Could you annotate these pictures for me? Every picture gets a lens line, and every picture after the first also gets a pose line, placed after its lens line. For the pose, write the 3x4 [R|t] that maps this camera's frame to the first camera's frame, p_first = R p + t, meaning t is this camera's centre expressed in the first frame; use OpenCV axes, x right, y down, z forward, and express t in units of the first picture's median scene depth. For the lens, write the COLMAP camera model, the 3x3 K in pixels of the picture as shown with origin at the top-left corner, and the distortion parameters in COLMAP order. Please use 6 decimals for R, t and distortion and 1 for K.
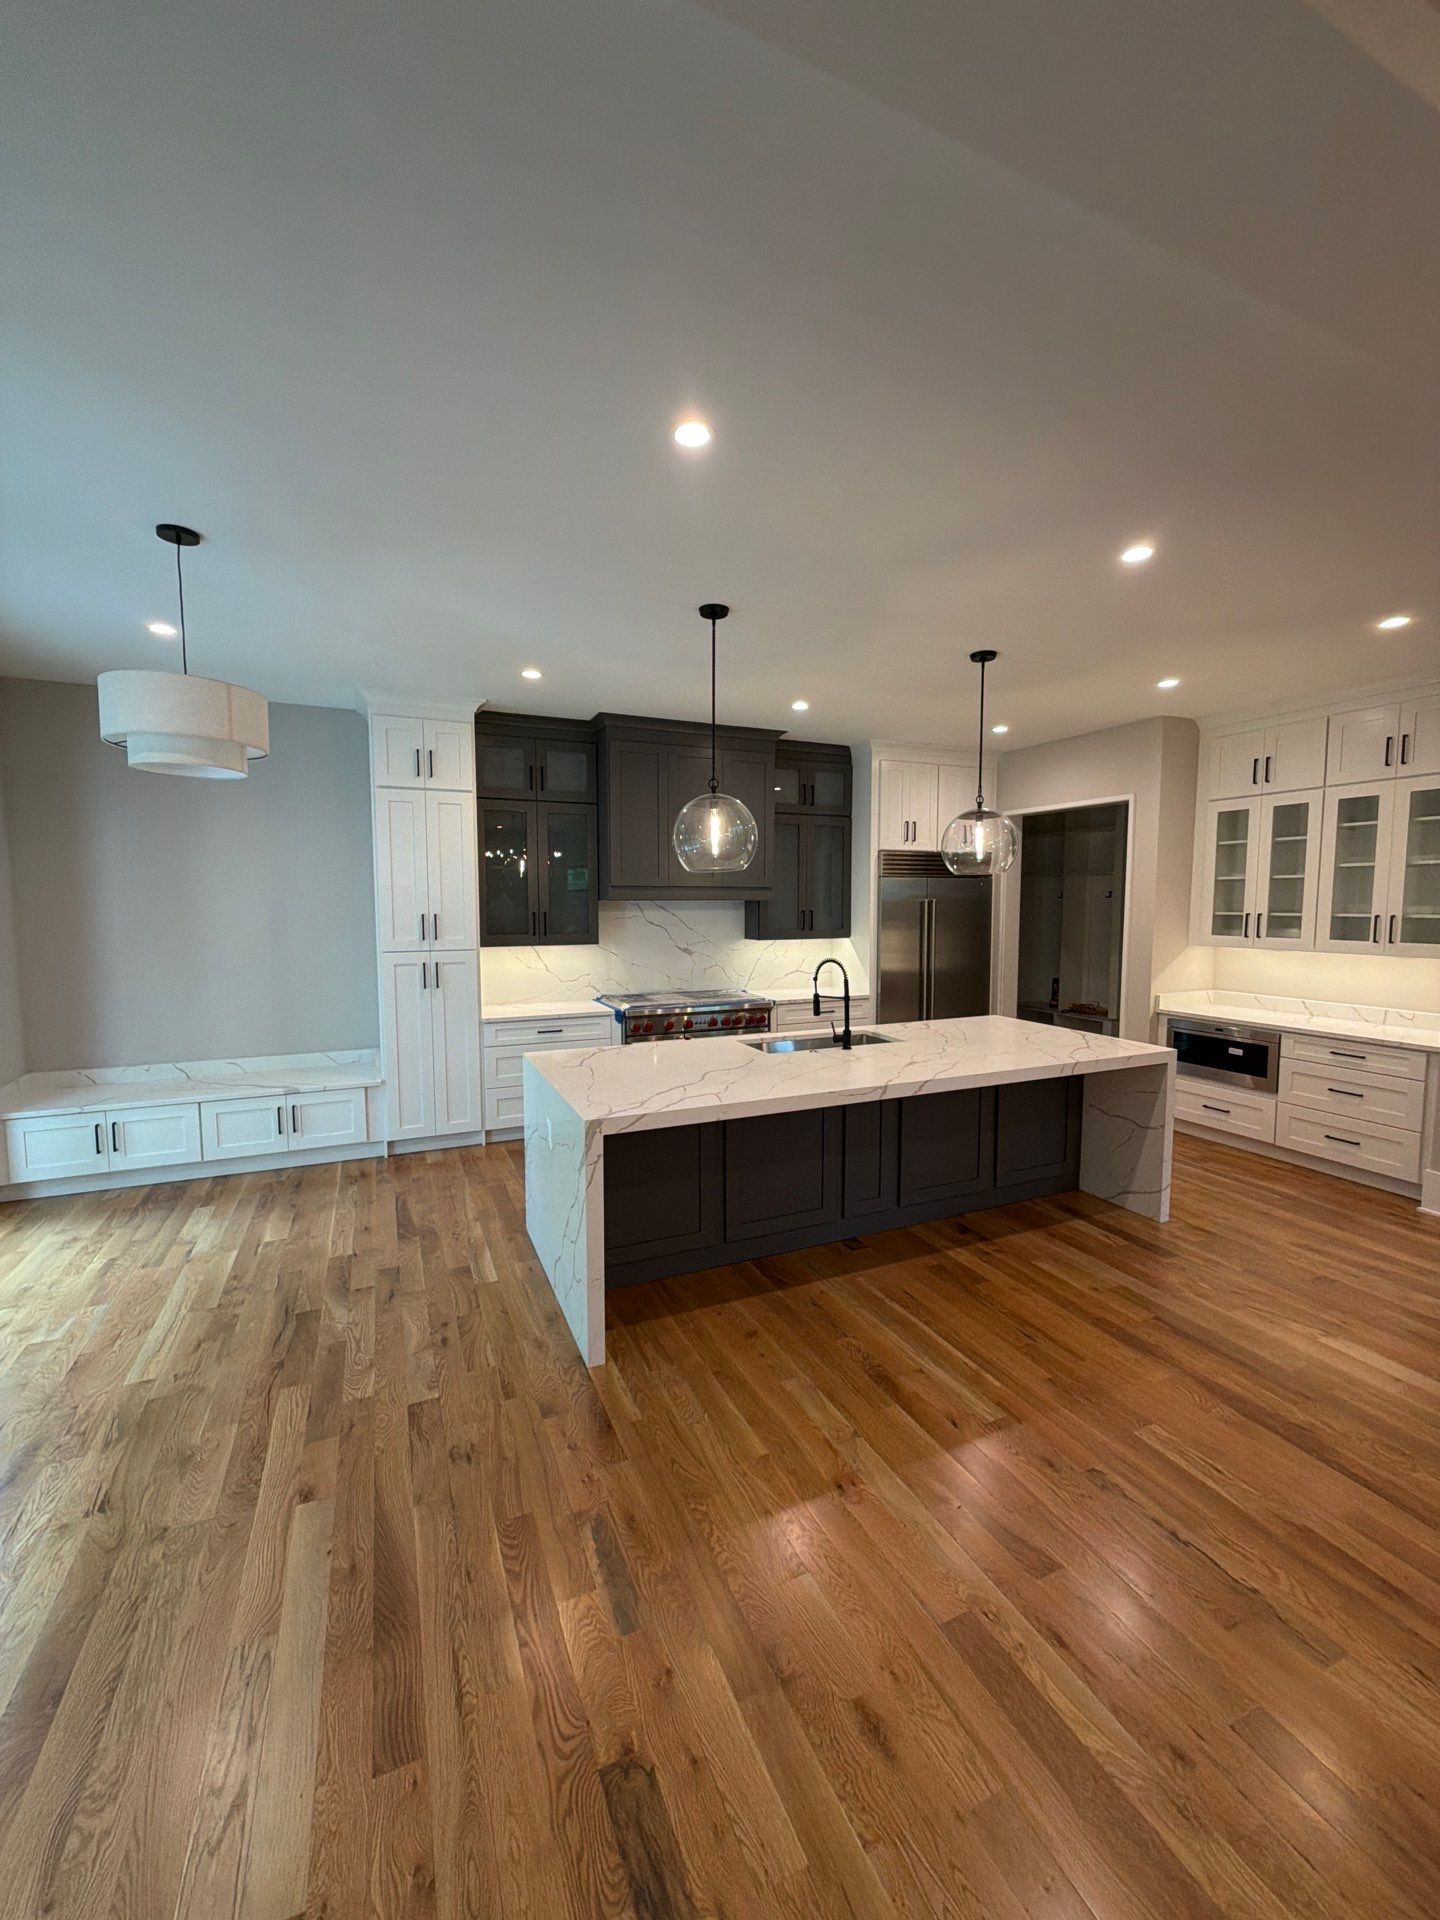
lens RADIAL K [[761.8, 0, 720.0], [0, 761.8, 960.0], [0, 0, 1]] dist [-0.001128, 0.000616]
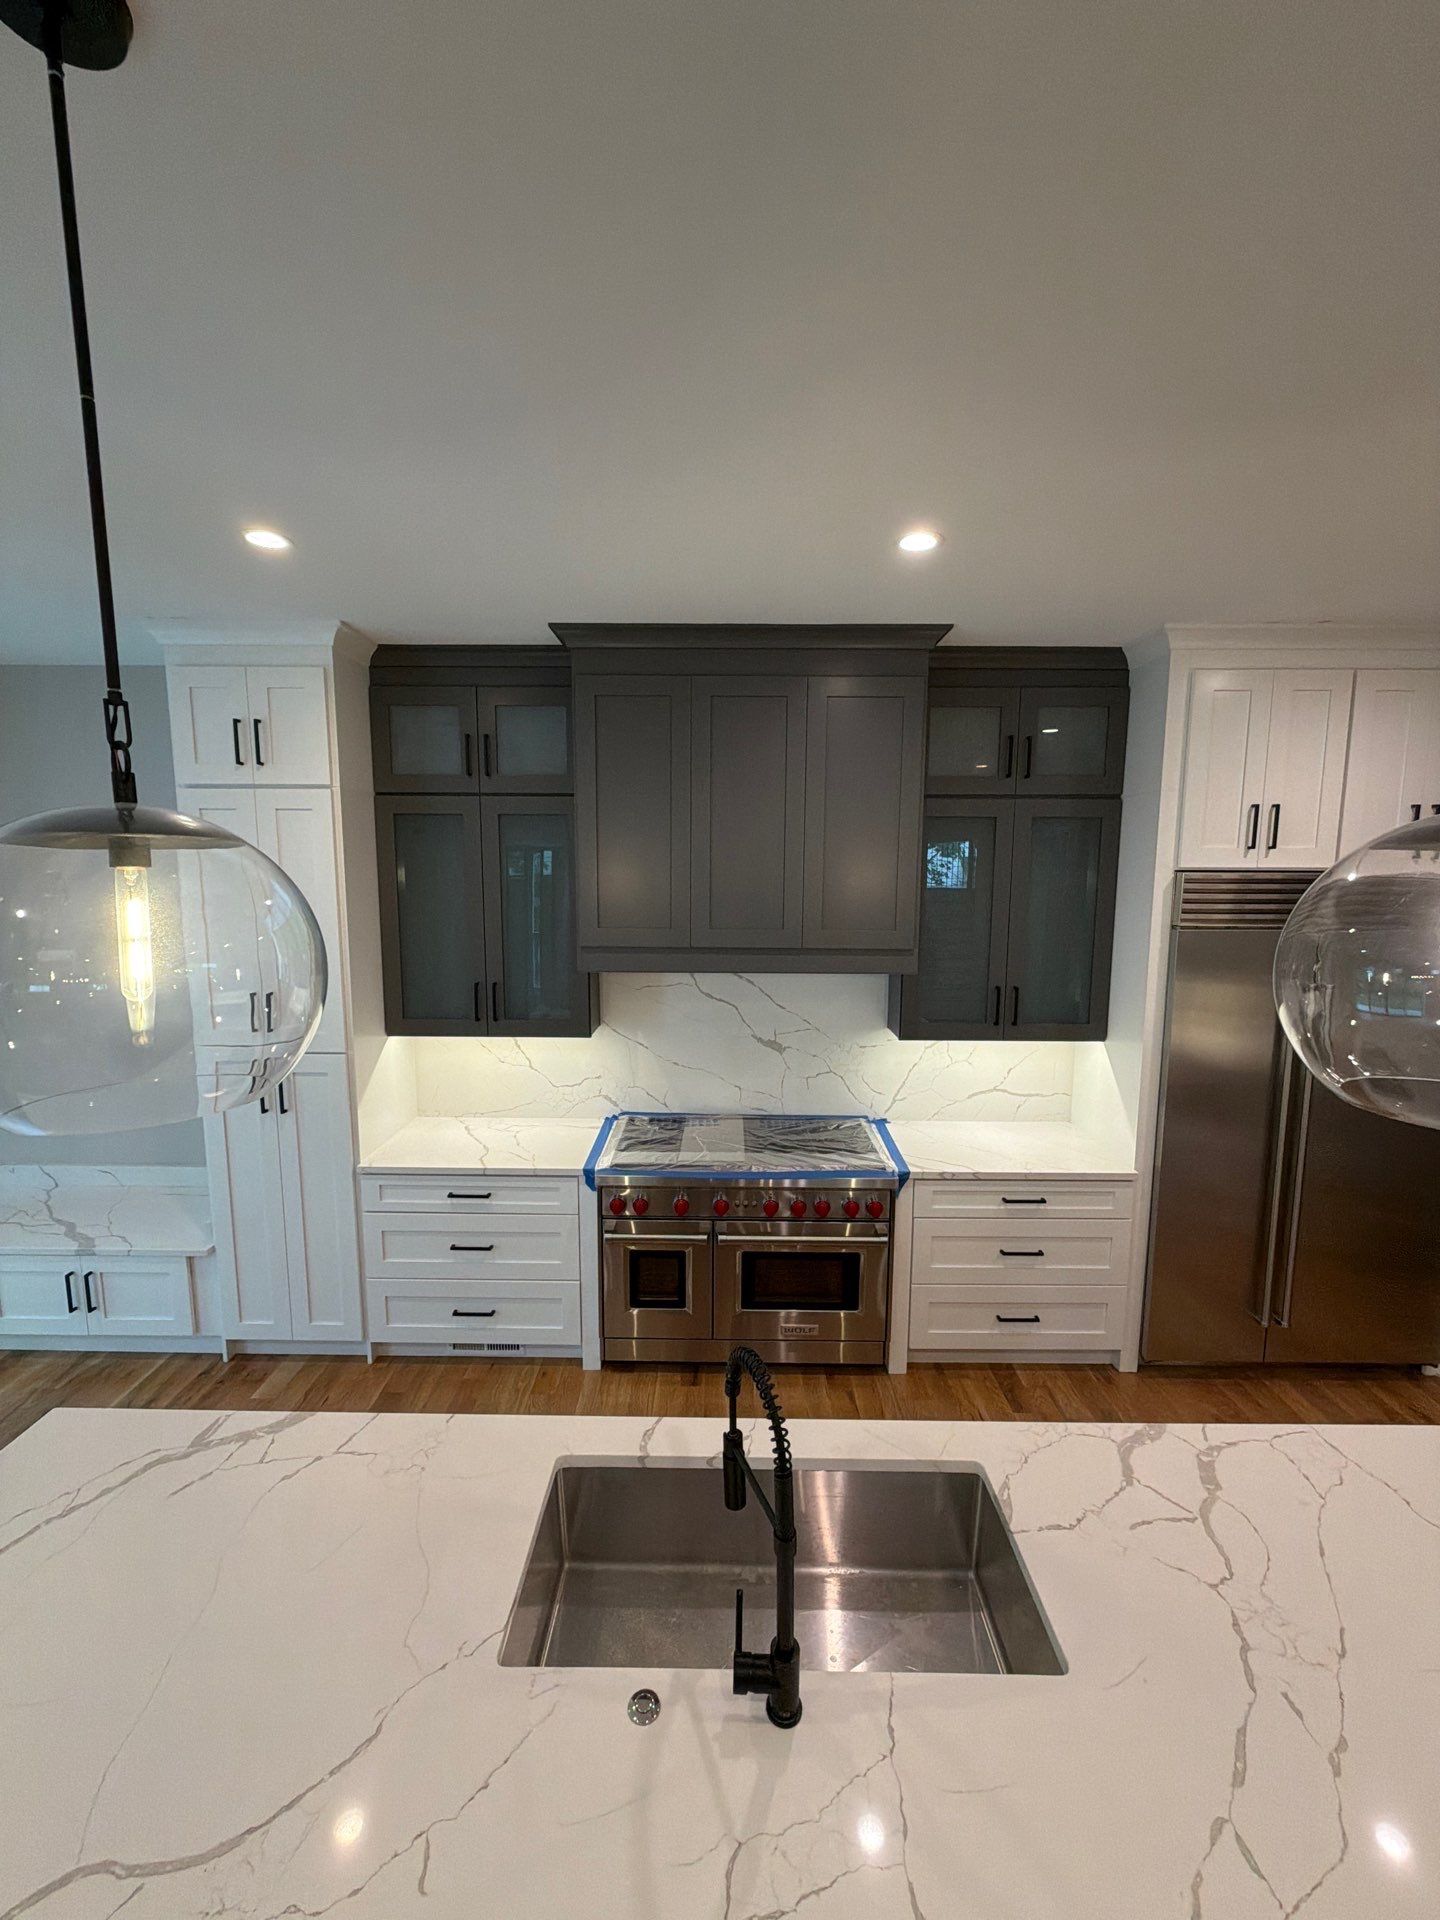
lens RADIAL K [[761.8, 0, 720.0], [0, 761.8, 960.0], [0, 0, 1]] dist [-0.001128, 0.000616]
pose [[0.907751, 0.056307, -0.415713, 0.202519], [-0.038928, 0.997982, 0.050170, -0.135397], [0.417699, -0.029359, 0.908111, 0.618497]]
